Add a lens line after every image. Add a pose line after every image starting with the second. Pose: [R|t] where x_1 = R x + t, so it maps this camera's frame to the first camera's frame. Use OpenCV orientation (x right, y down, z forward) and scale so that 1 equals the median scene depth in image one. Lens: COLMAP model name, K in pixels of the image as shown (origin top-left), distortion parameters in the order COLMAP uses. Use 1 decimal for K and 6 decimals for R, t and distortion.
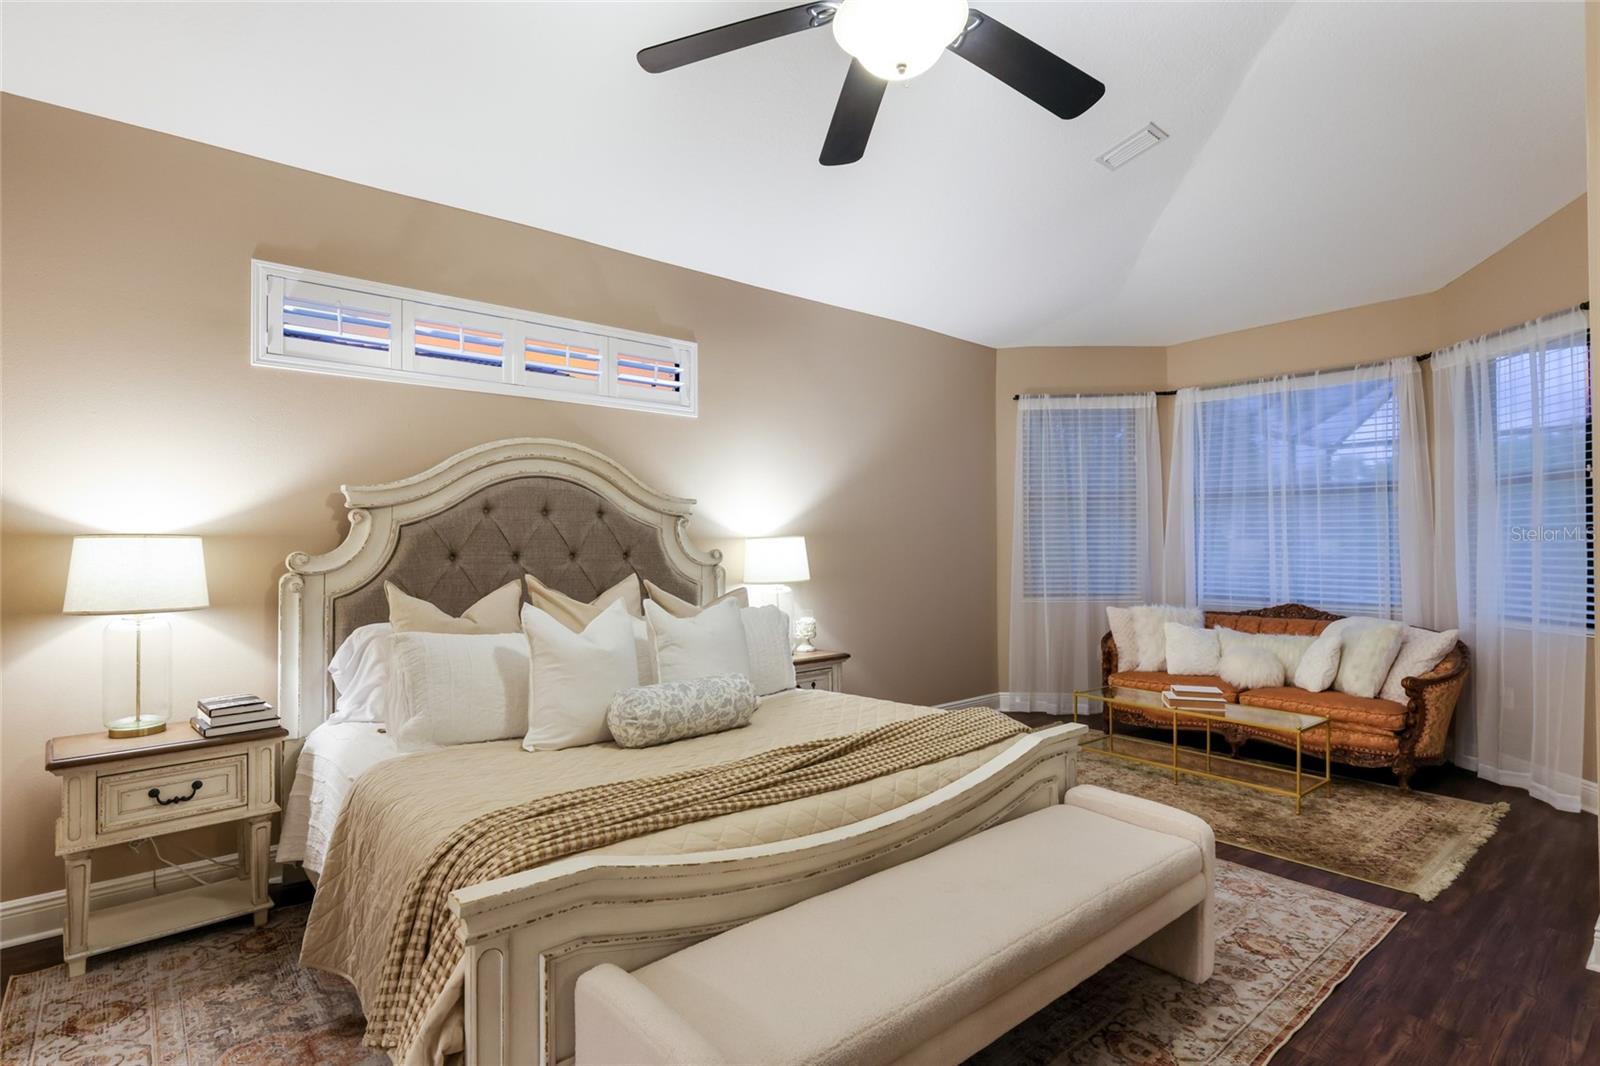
lens RADIAL K [[794.1, 0, 795.2], [0, 794.1, 535.1], [0, 0, 1]] dist [0.000564, 0.000092]
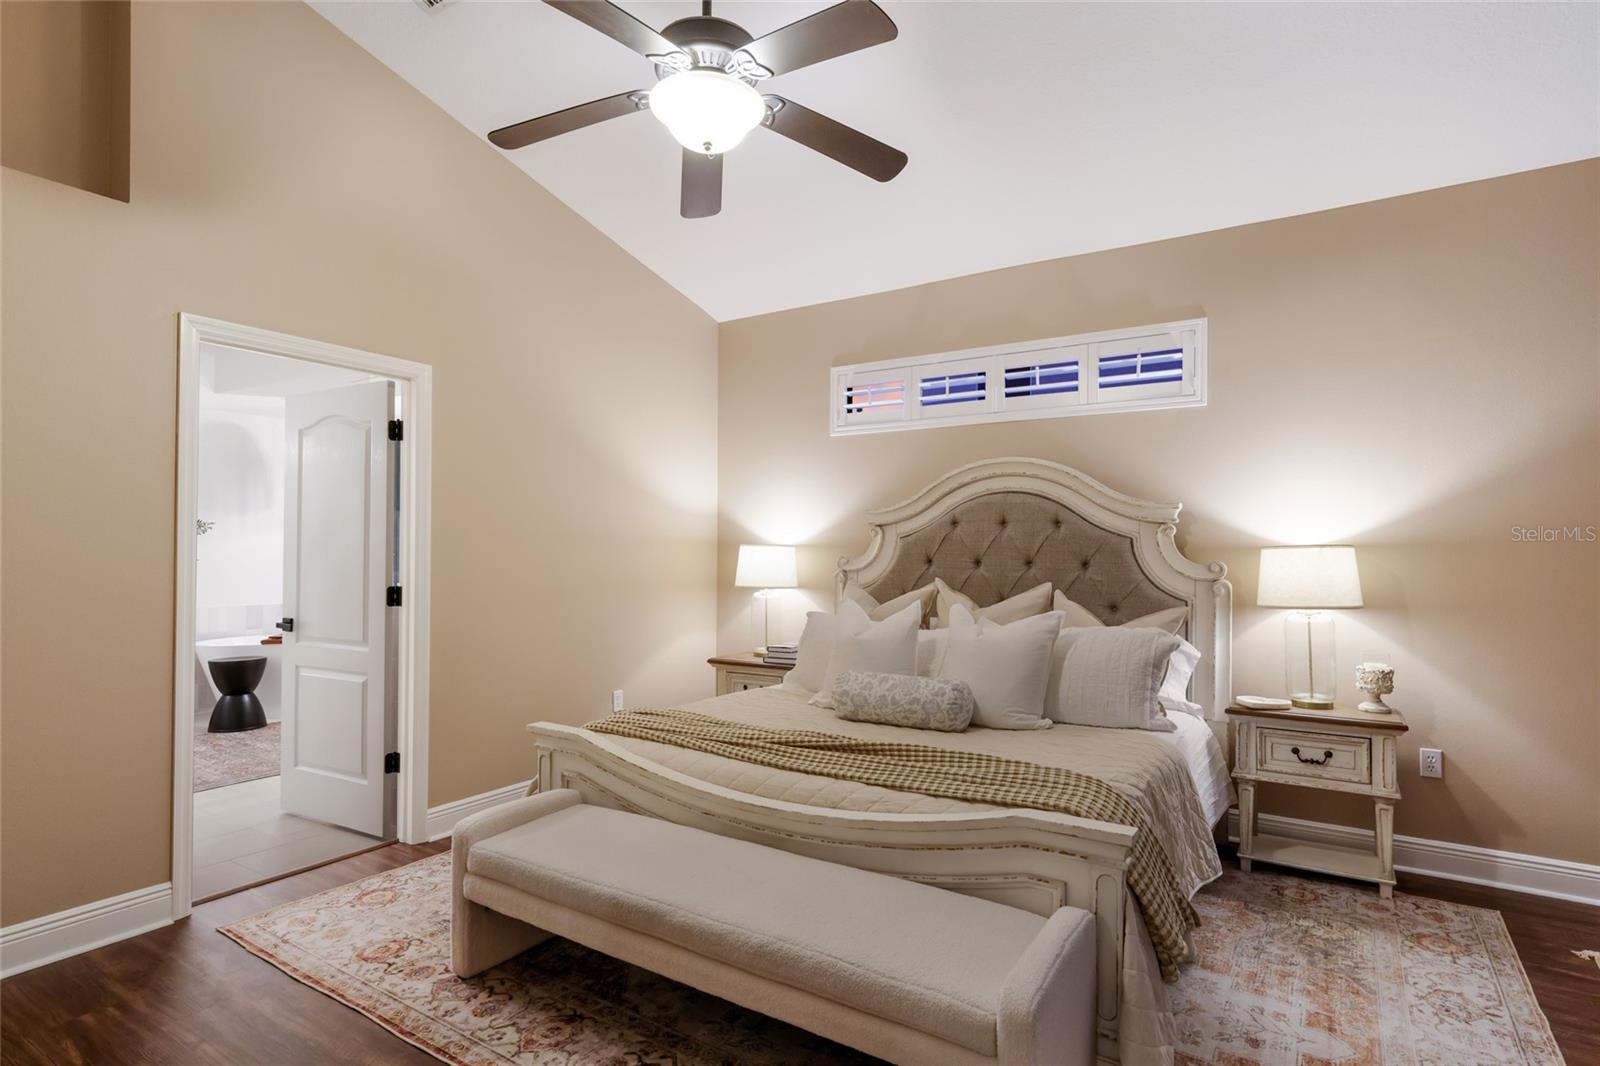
lens RADIAL K [[794.1, 0, 795.2], [0, 794.1, 535.1], [0, 0, 1]] dist [0.000564, 0.000092]
pose [[0.299566, -0.013870, -0.953975, 0.725730], [0.002123, 0.999902, -0.013871, 0.001463], [0.954073, 0.002130, 0.299566, 0.430757]]
